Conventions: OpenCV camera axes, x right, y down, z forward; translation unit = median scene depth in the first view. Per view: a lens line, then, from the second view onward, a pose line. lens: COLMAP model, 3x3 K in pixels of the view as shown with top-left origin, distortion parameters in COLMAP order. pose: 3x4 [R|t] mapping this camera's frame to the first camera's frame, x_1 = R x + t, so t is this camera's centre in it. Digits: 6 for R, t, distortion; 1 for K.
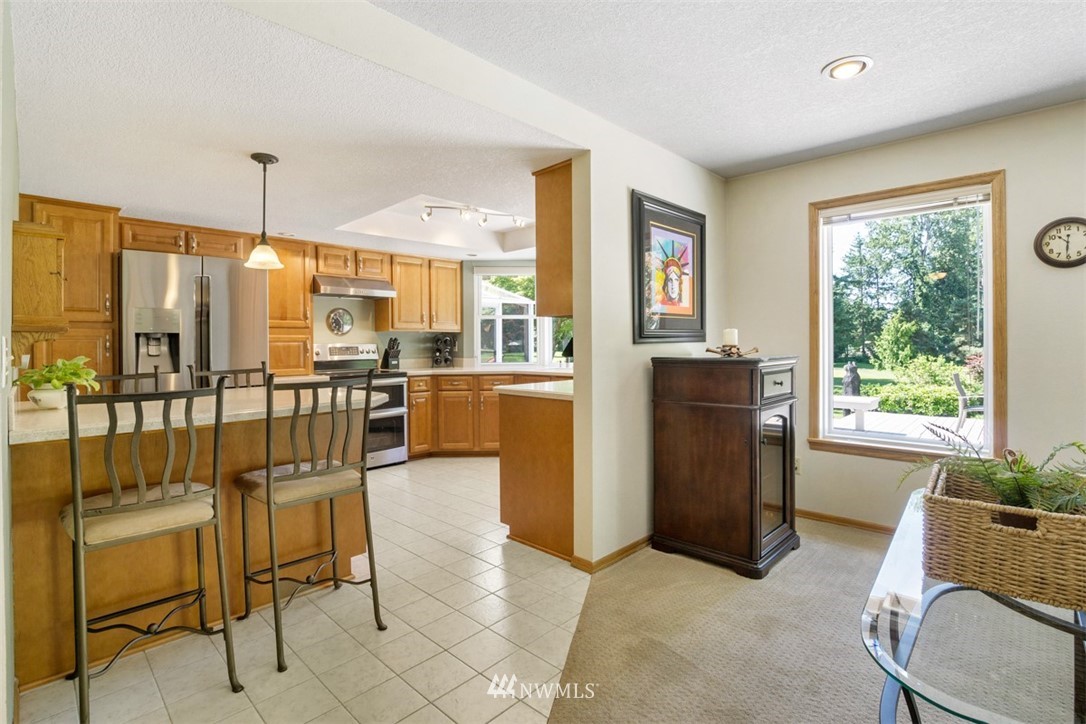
lens RADIAL K [[508.4, 0, 534.5], [0, 508.4, 344.2], [0, 0, 1]] dist [-0.031084, 0.000511]
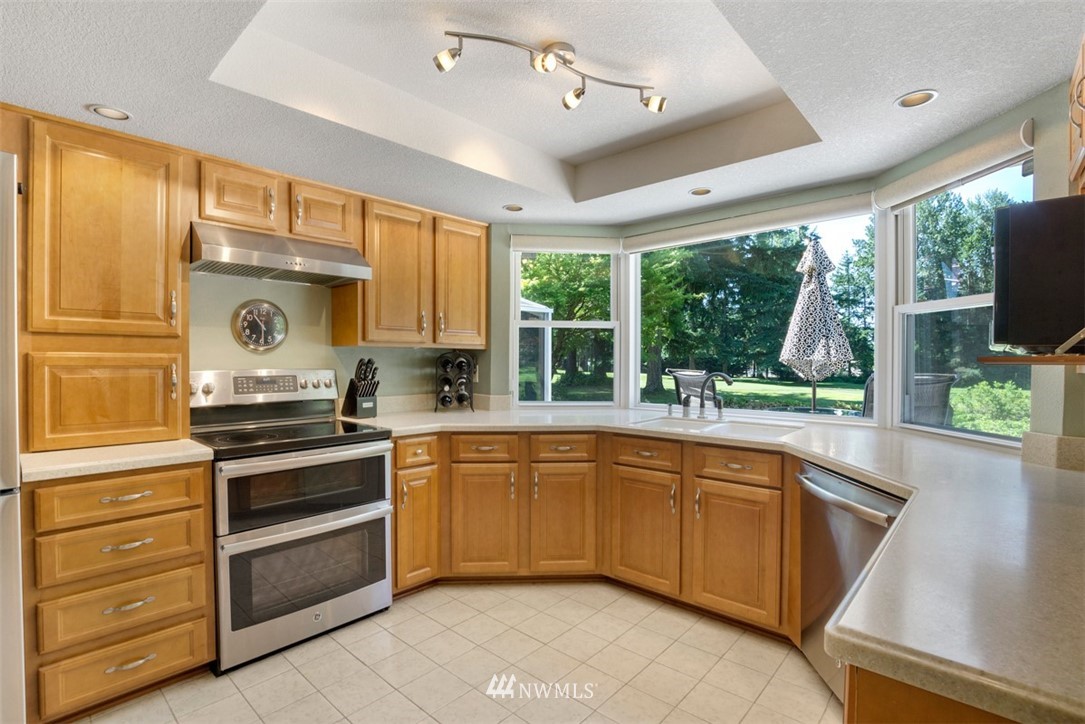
lens RADIAL K [[509.0, 0, 529.8], [0, 509.0, 362.7], [0, 0, 1]] dist [-0.026024, -0.000194]
pose [[0.999526, 0.011691, 0.028487, -0.124795], [-0.011863, 0.999913, 0.005848, -0.013913], [-0.028416, -0.006184, 0.999577, 0.475348]]
